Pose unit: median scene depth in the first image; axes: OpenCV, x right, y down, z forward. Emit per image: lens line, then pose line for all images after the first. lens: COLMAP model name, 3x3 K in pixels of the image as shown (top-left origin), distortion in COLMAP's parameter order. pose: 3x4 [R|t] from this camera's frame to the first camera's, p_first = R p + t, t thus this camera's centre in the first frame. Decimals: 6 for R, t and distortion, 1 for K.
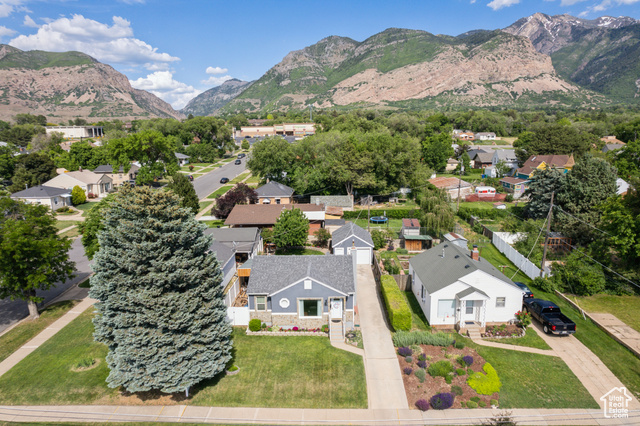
lens RADIAL K [[410.6, 0, 323.2], [0, 410.6, 208.7], [0, 0, 1]] dist [-0.075768, 0.072672]
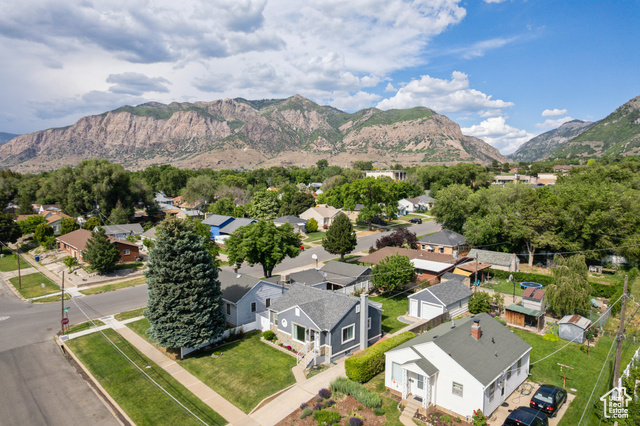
lens RADIAL K [[410.6, 0, 323.2], [0, 410.6, 208.7], [0, 0, 1]] dist [-0.075768, 0.072672]
pose [[0.722829, 0.066066, -0.687861, 0.174045], [-0.139488, 0.988878, -0.051601, -0.012532], [0.676802, 0.133247, 0.724006, 0.034756]]
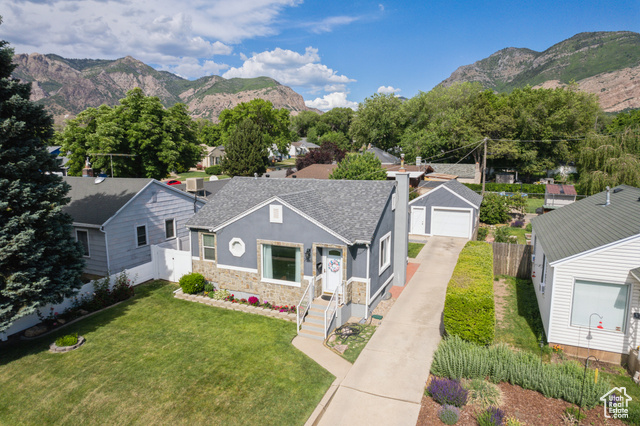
lens RADIAL K [[410.6, 0, 323.2], [0, 410.6, 208.7], [0, 0, 1]] dist [-0.075768, 0.072672]
pose [[0.924638, 0.065556, -0.375164, 0.043870], [-0.081533, 0.996309, -0.026854, 0.040830], [0.372018, 0.055418, 0.926570, 0.120849]]
